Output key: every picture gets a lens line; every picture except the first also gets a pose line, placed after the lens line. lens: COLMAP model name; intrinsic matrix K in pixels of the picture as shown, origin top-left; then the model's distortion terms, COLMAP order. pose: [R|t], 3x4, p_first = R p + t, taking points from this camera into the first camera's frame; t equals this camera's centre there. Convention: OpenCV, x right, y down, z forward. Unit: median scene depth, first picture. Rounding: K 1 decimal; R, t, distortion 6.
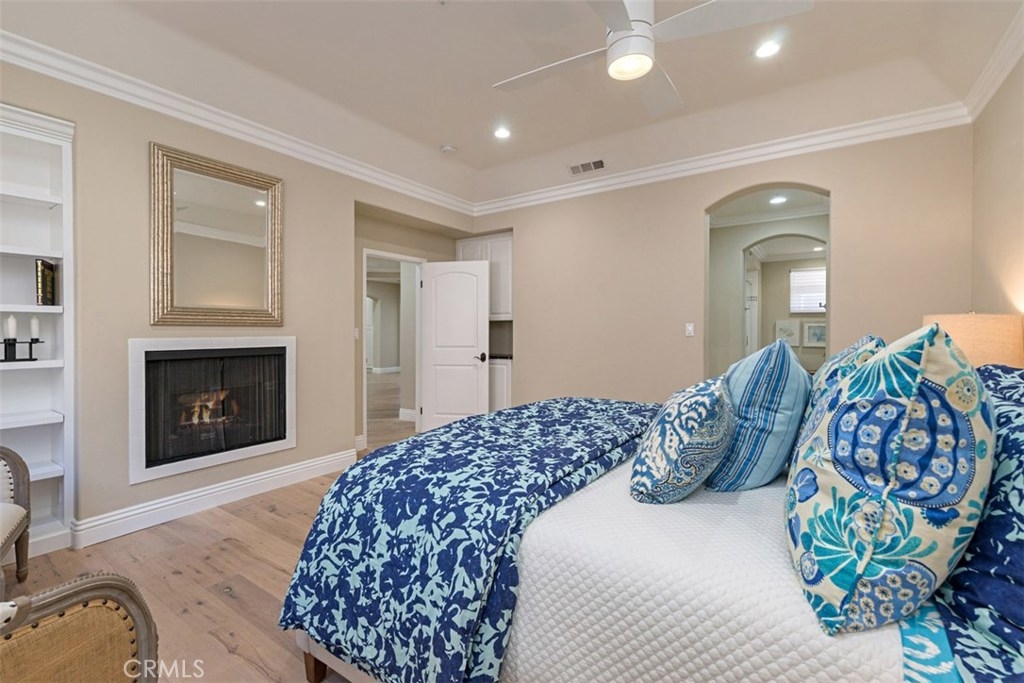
lens RADIAL K [[448.0, 0, 509.9], [0, 448.0, 334.4], [0, 0, 1]] dist [0.000208, 0.000425]
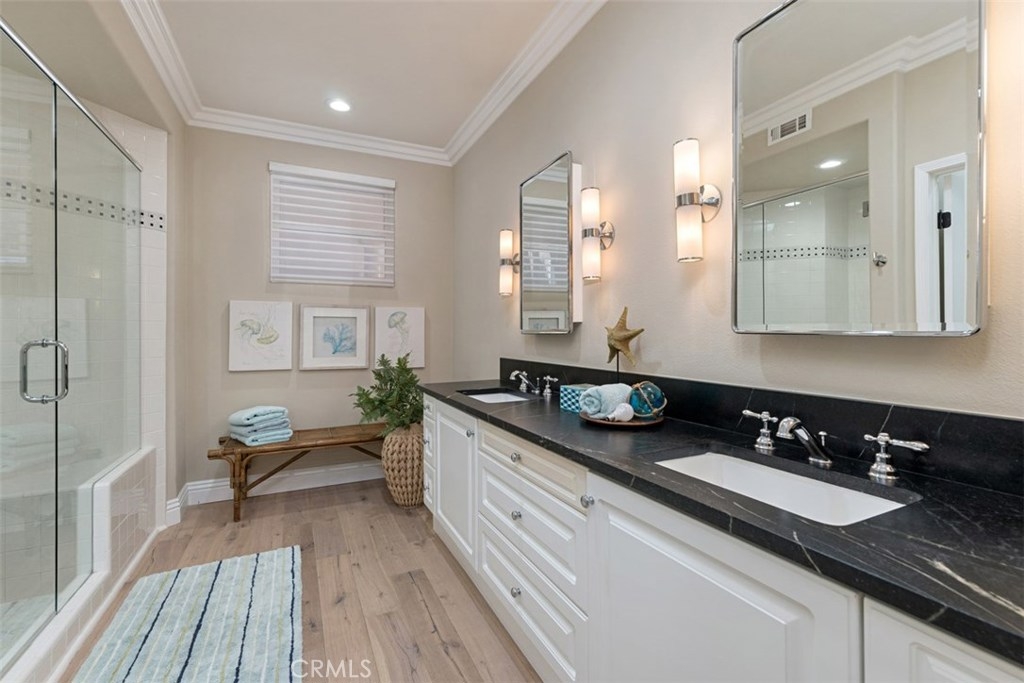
lens RADIAL K [[448.0, 0, 510.8], [0, 448.0, 338.3], [0, 0, 1]] dist [0.000208, 0.000425]
pose [[0.507924, 0.003728, 0.861394, 0.411074], [0.004081, 0.999969, -0.006734, 0.004222], [-0.861392, 0.006936, 0.507893, 0.643650]]
